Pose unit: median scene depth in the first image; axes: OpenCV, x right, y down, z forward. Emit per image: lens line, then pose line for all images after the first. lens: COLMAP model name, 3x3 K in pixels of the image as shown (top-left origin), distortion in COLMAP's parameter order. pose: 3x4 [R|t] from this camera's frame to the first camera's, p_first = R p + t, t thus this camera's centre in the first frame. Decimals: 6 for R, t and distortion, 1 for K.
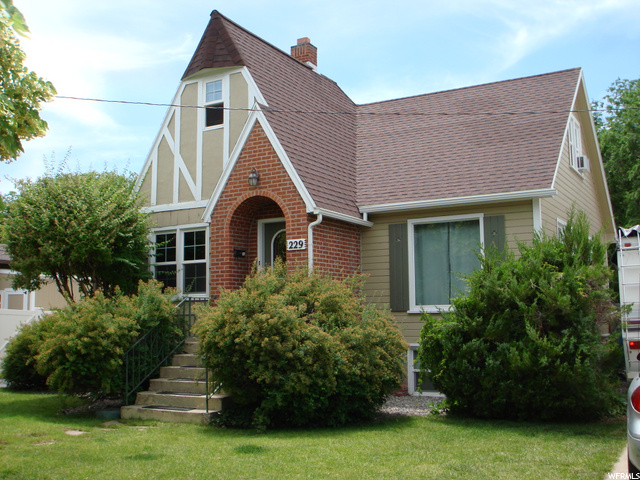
lens RADIAL K [[715.3, 0, 320.0], [0, 715.3, 240.0], [0, 0, 1]] dist [-0.009175, -0.349211]
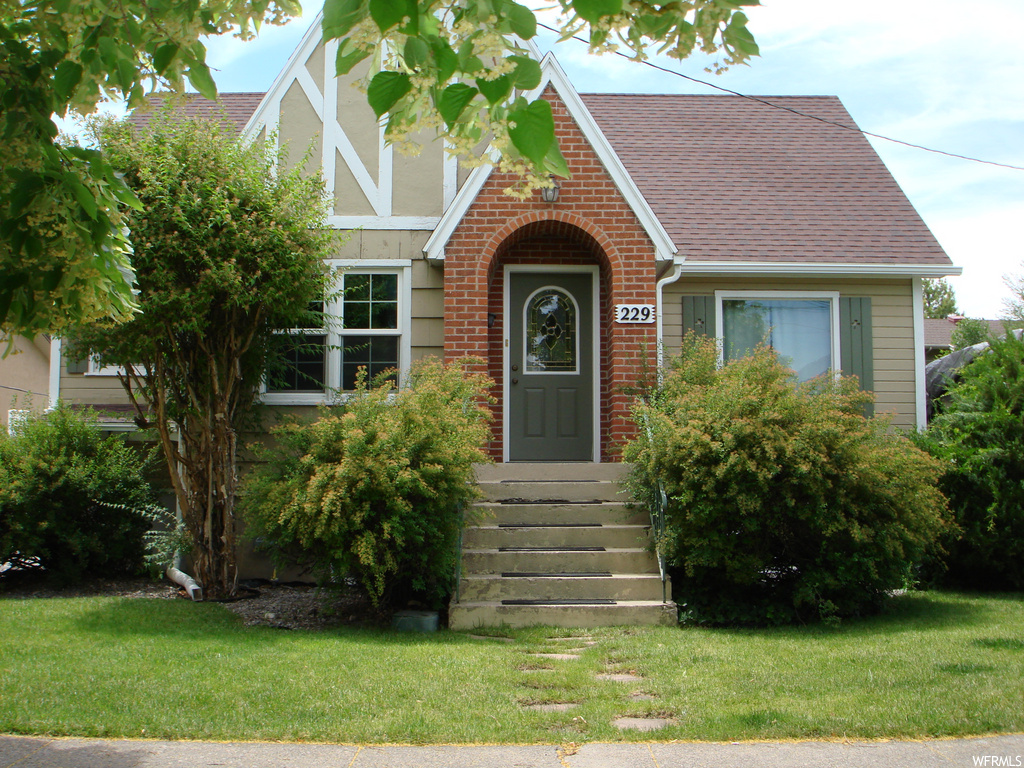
lens RADIAL K [[1144.4, 0, 512.0], [0, 1144.4, 384.0], [0, 0, 1]] dist [-0.009175, -0.349211]
pose [[0.857703, 0.055689, 0.511121, -0.565736], [-0.069619, 0.997540, 0.008140, 0.060002], [-0.509410, -0.042565, 0.859470, 0.253086]]
